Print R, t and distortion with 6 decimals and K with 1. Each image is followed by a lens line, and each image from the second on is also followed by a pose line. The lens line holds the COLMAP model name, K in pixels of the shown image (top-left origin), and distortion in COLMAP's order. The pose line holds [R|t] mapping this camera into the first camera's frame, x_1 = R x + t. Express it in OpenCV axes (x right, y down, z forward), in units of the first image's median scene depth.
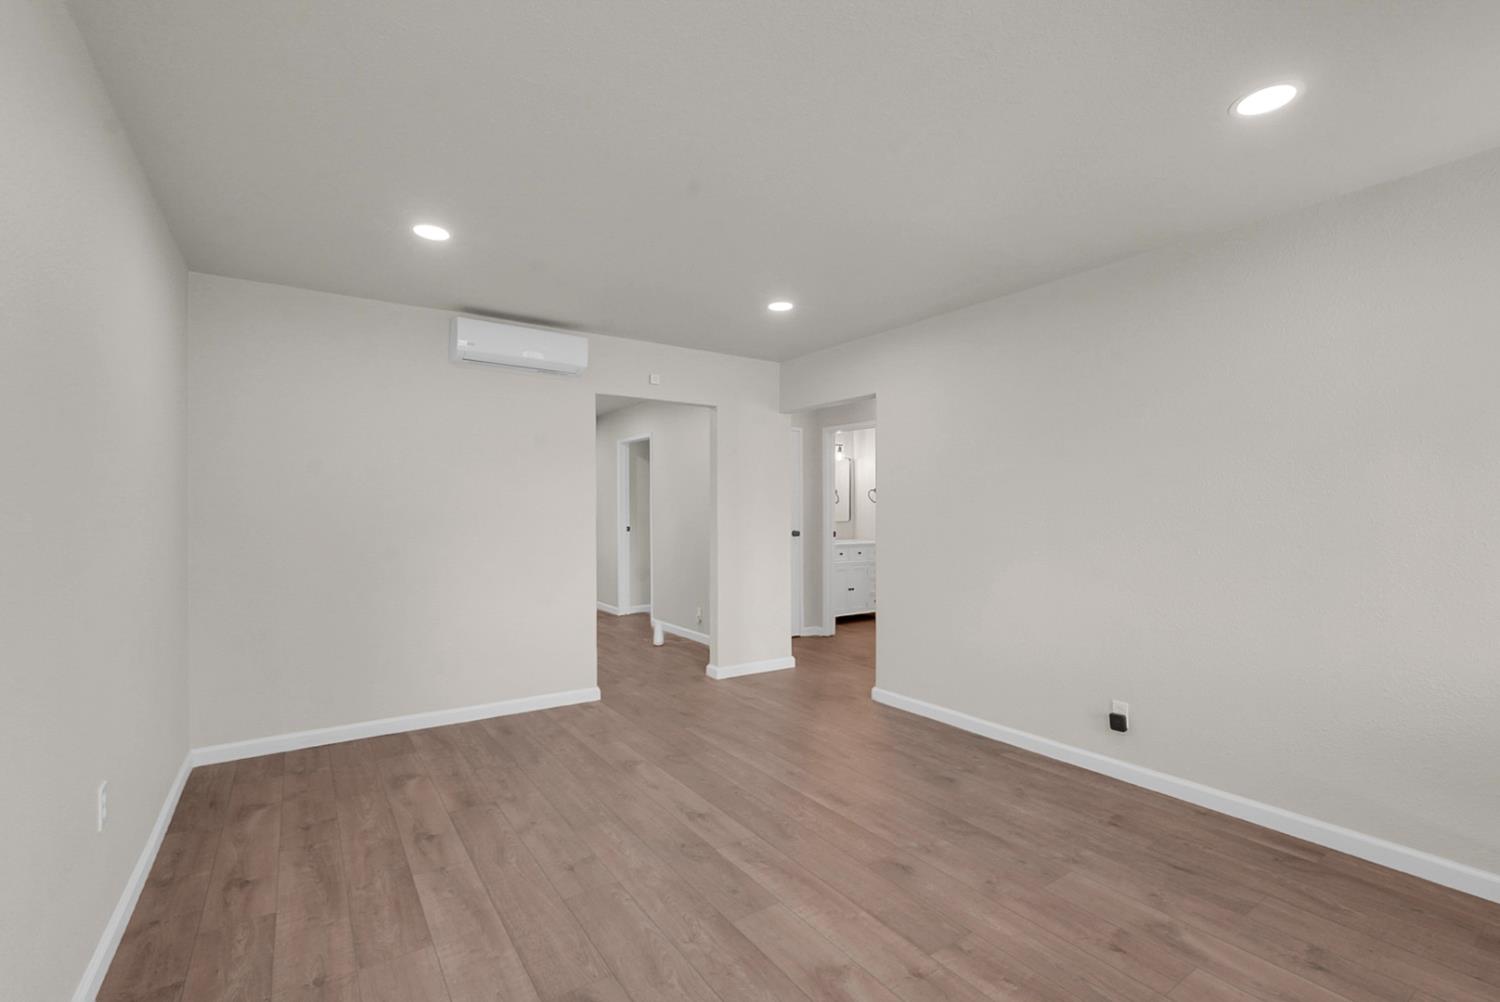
lens RADIAL K [[666.5, 0, 755.5], [0, 666.5, 507.2], [0, 0, 1]] dist [-0.013739, 0.004434]
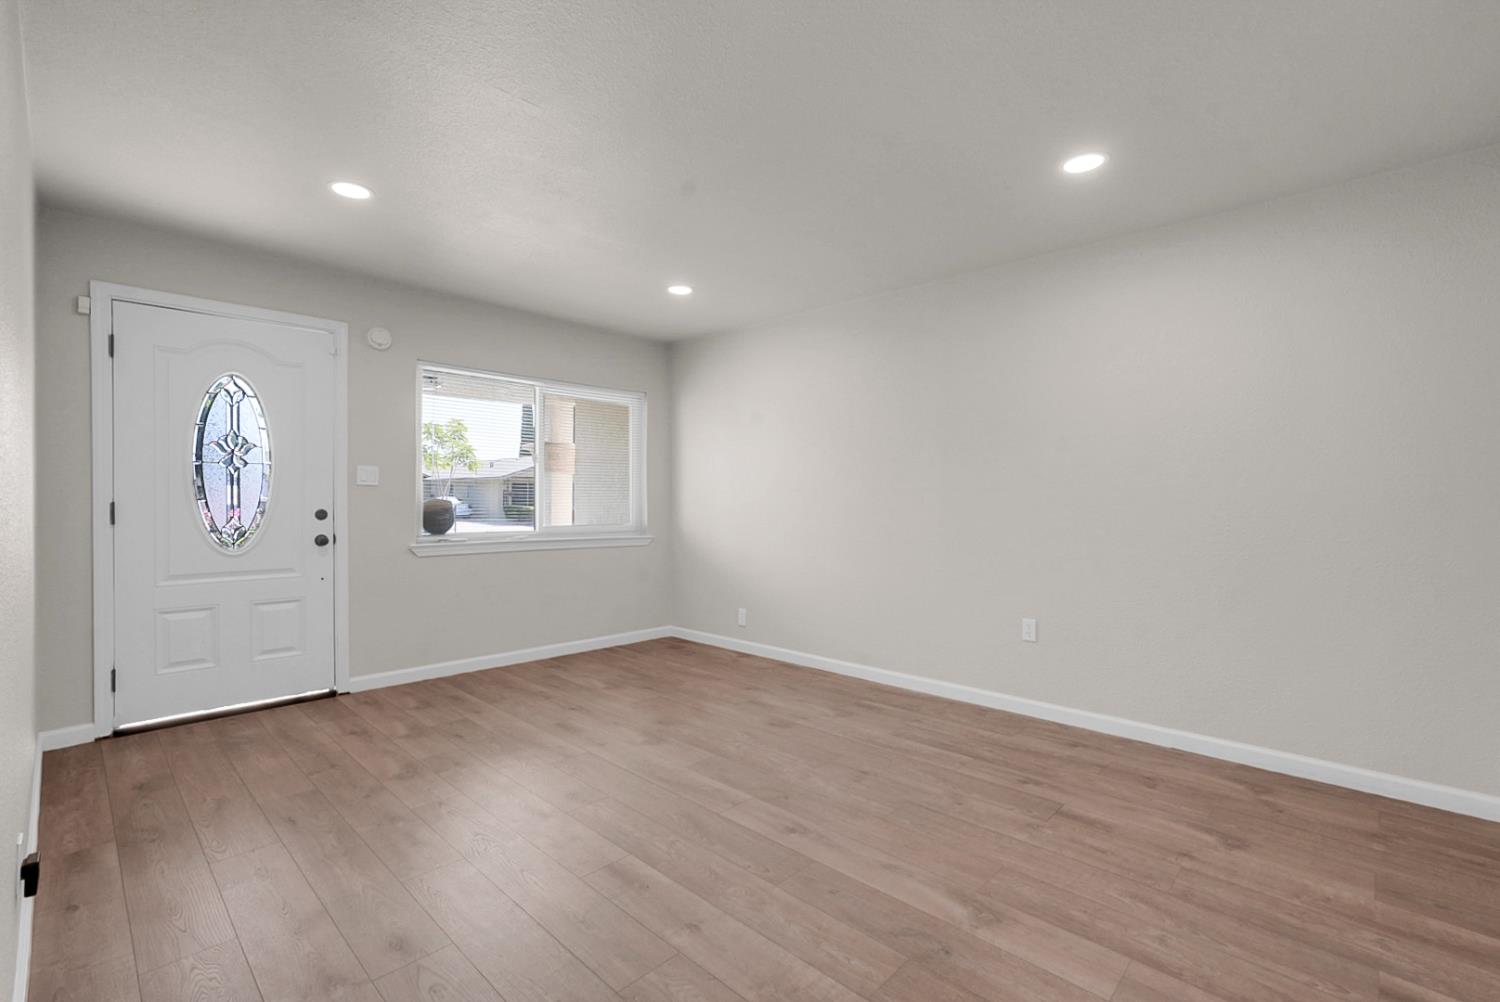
lens RADIAL K [[666.5, 0, 754.4], [0, 666.5, 503.6], [0, 0, 1]] dist [-0.013739, 0.004434]
pose [[-0.978498, -0.000582, -0.206255, 0.142917], [-0.001304, 0.999993, 0.003364, 0.050567], [0.206251, 0.003560, -0.978493, 1.880703]]
